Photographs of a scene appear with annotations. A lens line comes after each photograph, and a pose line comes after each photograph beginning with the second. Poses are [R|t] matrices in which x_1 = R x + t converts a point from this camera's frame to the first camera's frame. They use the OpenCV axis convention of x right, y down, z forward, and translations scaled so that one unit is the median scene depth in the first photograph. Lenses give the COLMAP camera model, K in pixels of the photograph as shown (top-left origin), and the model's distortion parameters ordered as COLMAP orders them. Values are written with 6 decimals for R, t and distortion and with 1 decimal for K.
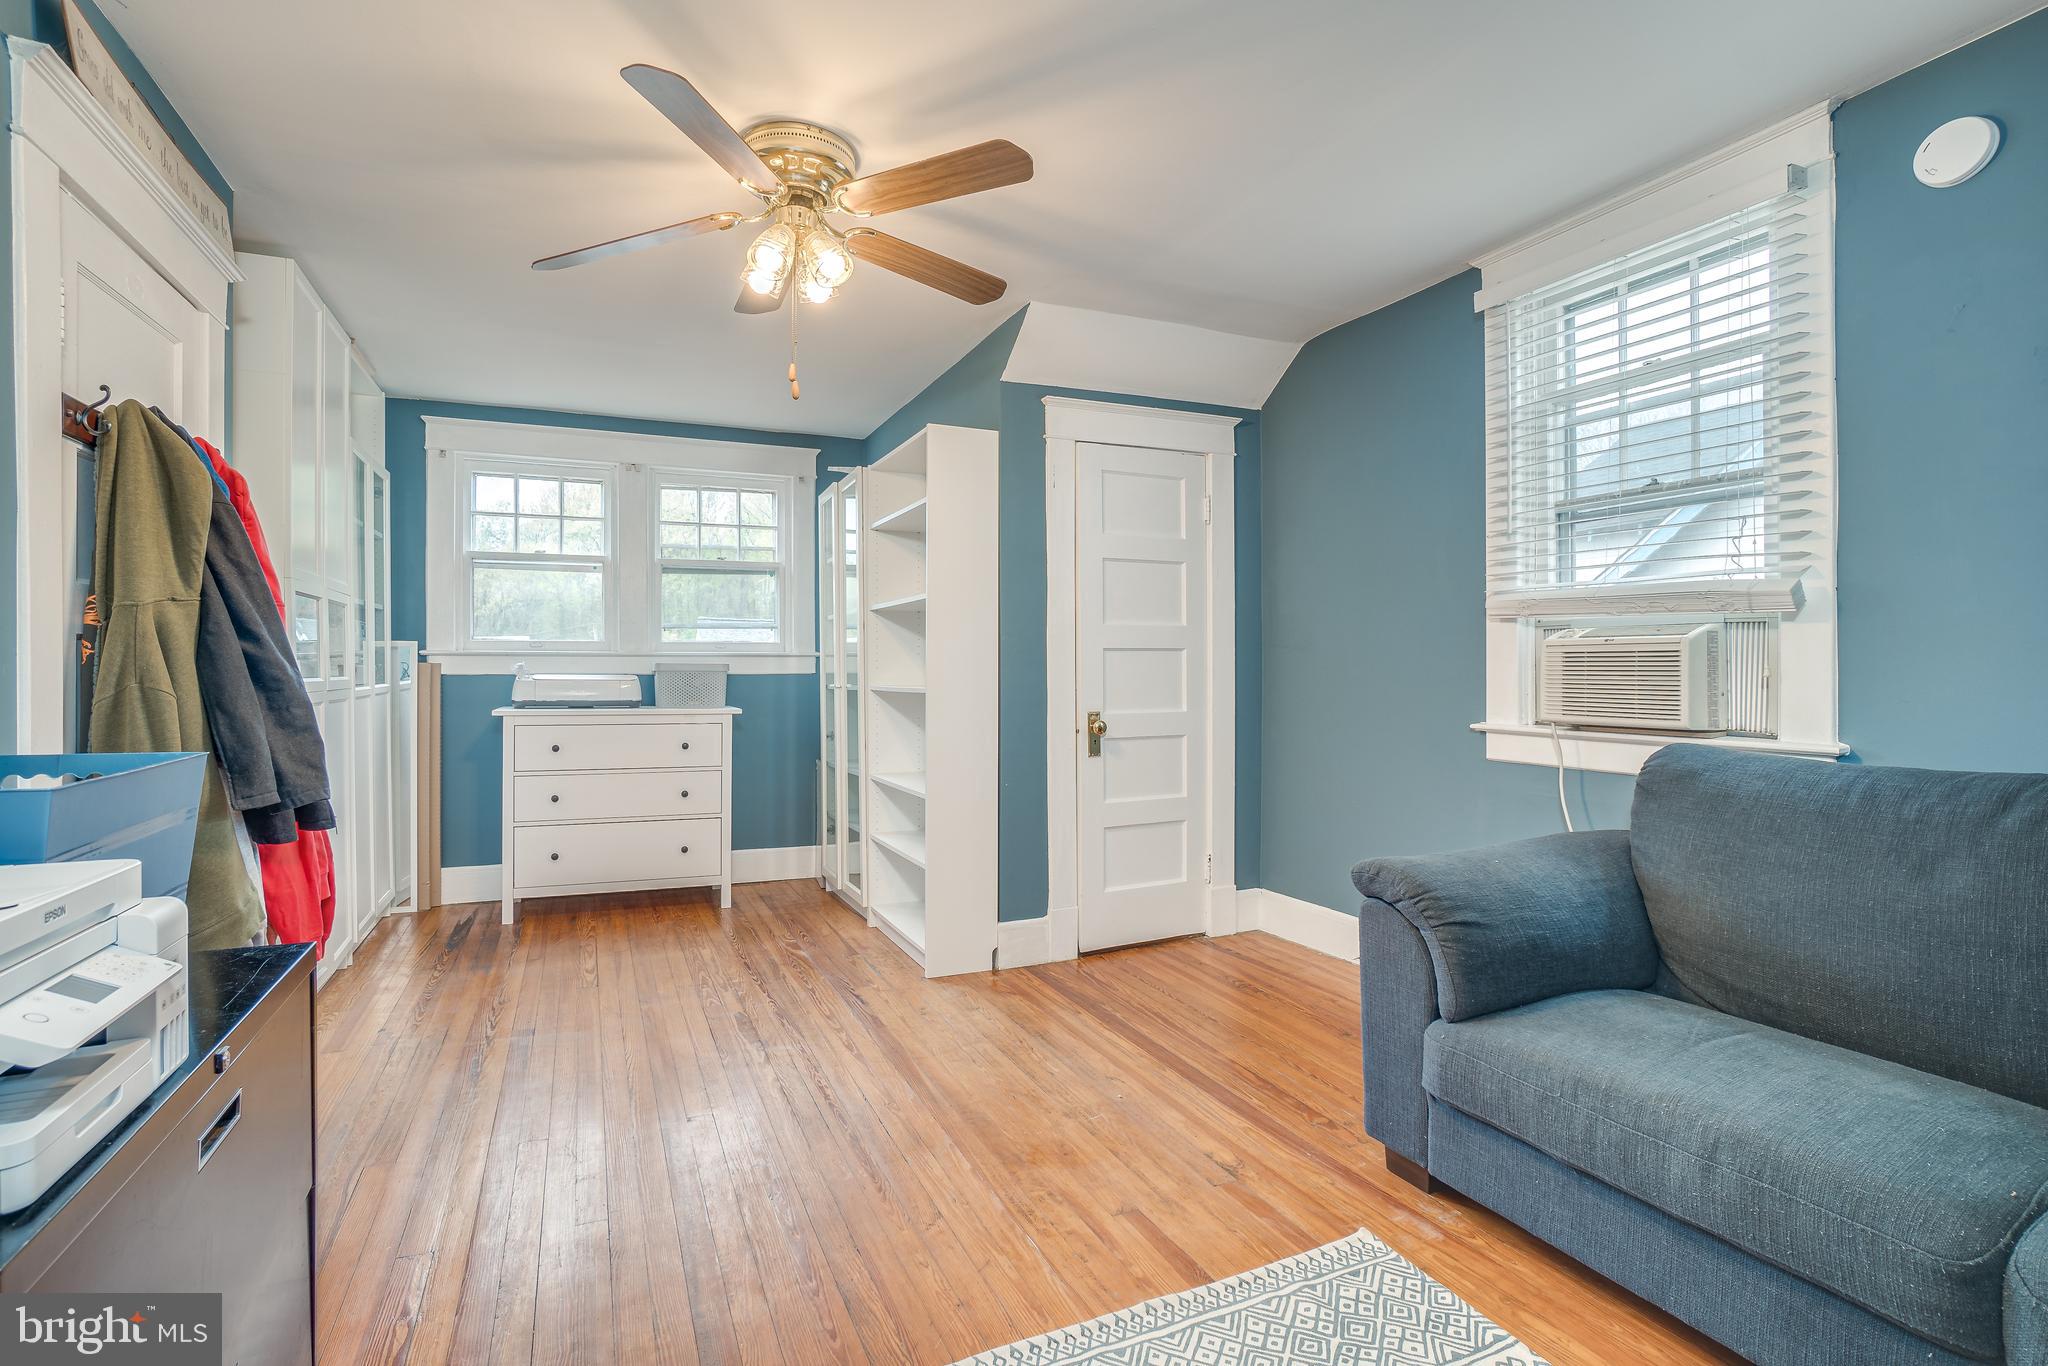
lens RADIAL K [[979.1, 0, 1012.7], [0, 979.1, 670.6], [0, 0, 1]] dist [-0.057779, 0.025226]
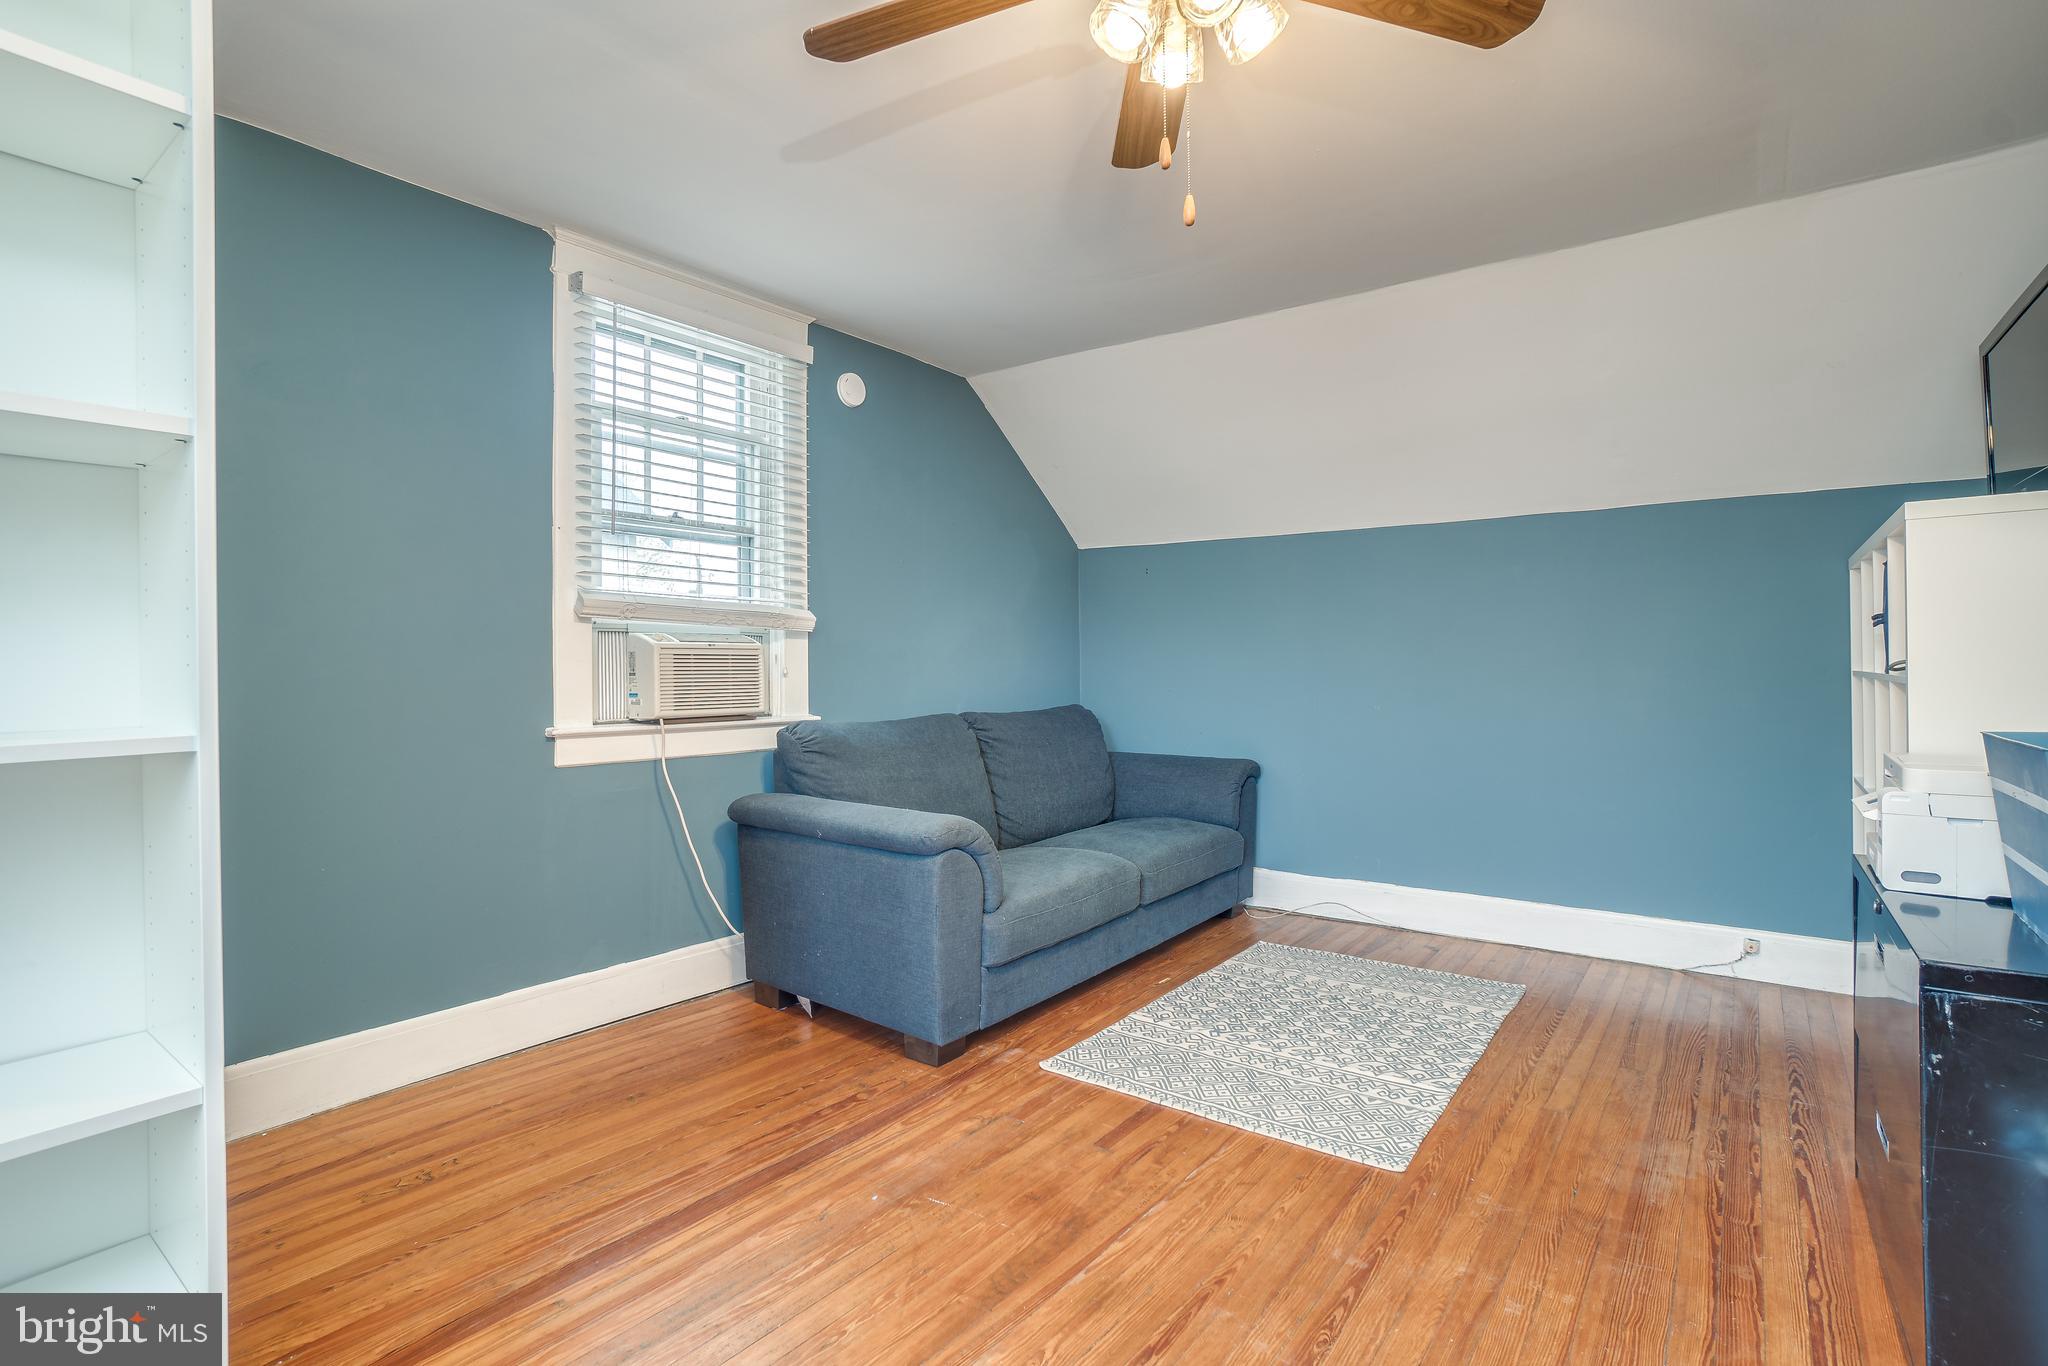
lens RADIAL K [[979.1, 0, 1012.7], [0, 979.1, 670.6], [0, 0, 1]] dist [-0.057779, 0.025226]
pose [[-0.481116, 0.004922, 0.876643, -0.686601], [0.010041, 0.999950, -0.000103, 0.004924], [-0.876600, 0.008753, -0.481141, 1.361922]]
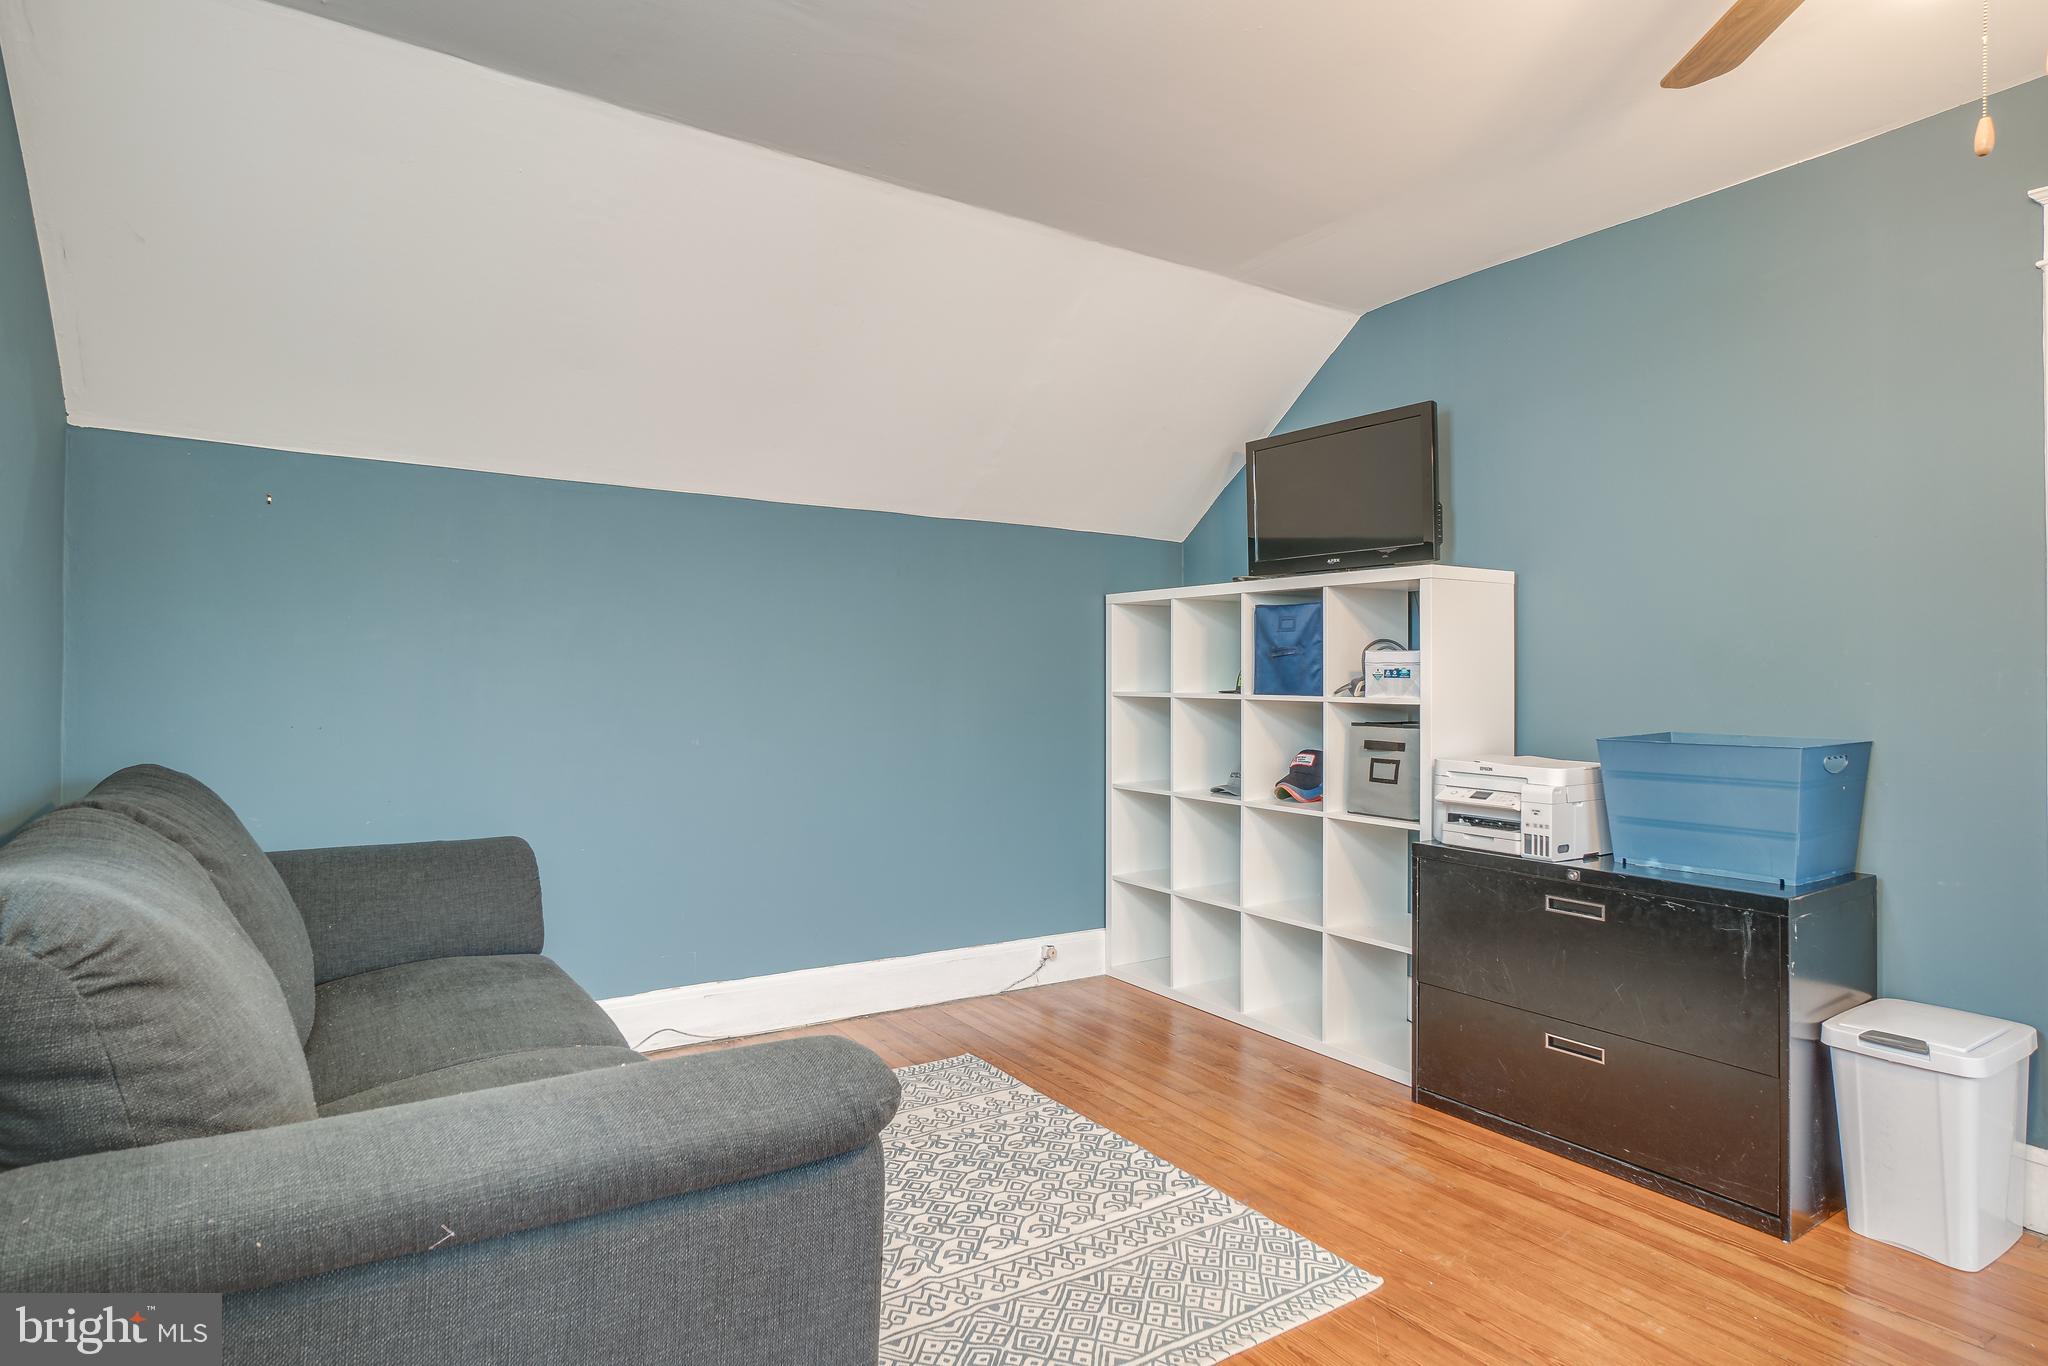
lens RADIAL K [[1112.7, 0, 1024.0], [0, 1112.7, 683.0], [0, 0, 1]] dist [-0.016790, -0.000065]
pose [[-0.986303, -0.000051, -0.164947, 0.342692], [-0.000946, 0.999985, 0.005349, -0.007251], [0.164944, 0.005432, -0.986288, 1.437768]]
